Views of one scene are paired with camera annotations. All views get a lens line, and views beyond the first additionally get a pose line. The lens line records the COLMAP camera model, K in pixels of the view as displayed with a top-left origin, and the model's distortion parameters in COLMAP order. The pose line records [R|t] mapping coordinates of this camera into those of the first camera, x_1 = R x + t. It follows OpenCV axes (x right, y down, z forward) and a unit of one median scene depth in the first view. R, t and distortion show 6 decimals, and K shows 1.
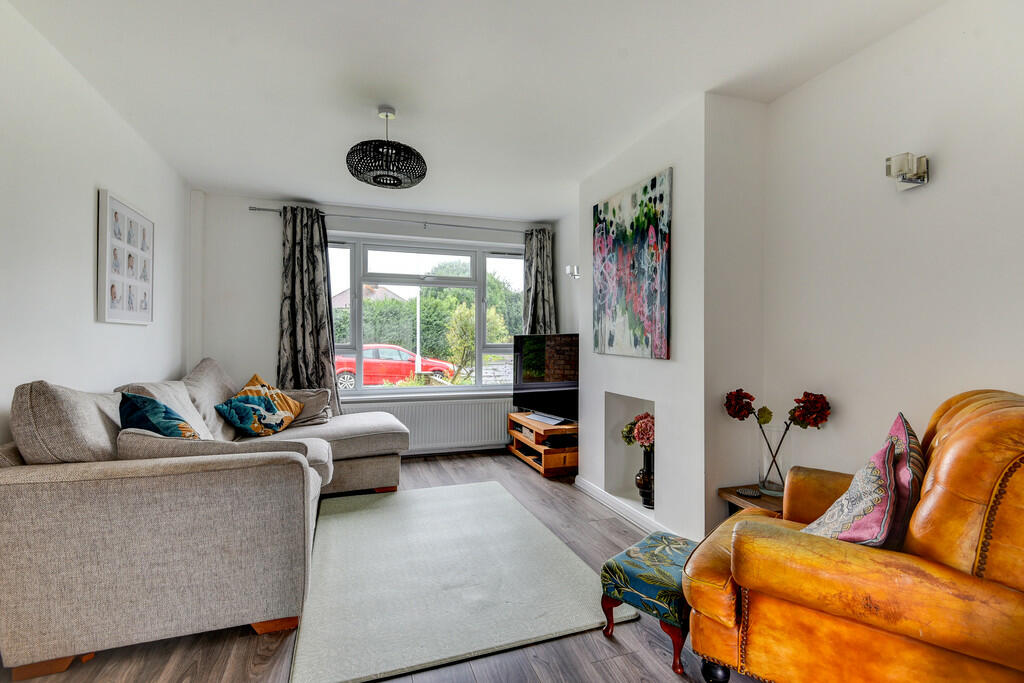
lens RADIAL K [[466.1, 0, 508.3], [0, 466.1, 335.8], [0, 0, 1]] dist [0.000059, -0.000792]
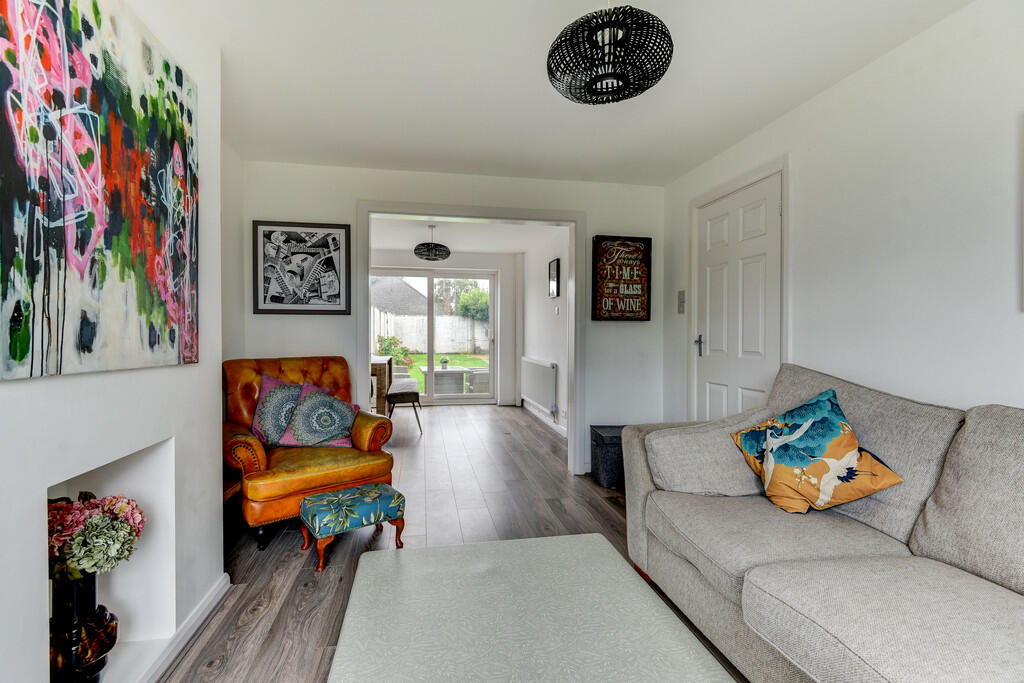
lens RADIAL K [[466.1, 0, 508.3], [0, 466.1, 335.8], [0, 0, 1]] dist [0.000059, -0.000792]
pose [[-0.988467, -0.005642, 0.151334, -0.157165], [-0.006220, 0.999975, -0.003347, 0.007954], [-0.151312, -0.004249, -0.988477, 1.172233]]
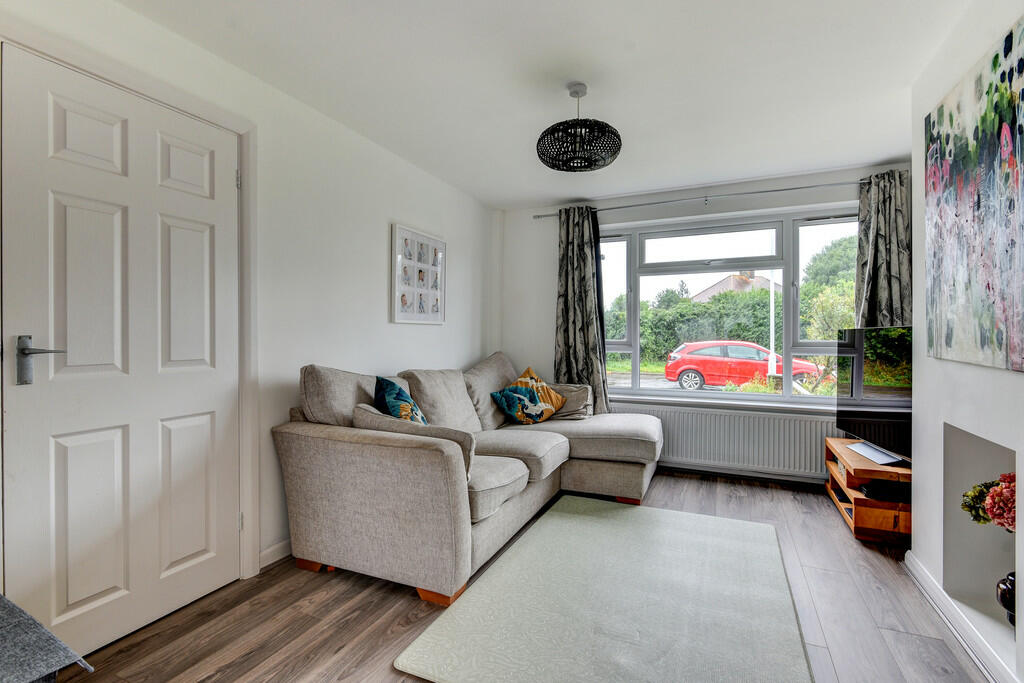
lens RADIAL K [[480.3, 0, 510.6], [0, 480.3, 328.1], [0, 0, 1]] dist [0.003846, -0.000755]
pose [[0.723243, -0.012015, -0.690489, 0.212537], [0.006848, 0.999924, -0.010226, 0.001570], [0.690559, 0.002667, 0.723271, 0.155872]]
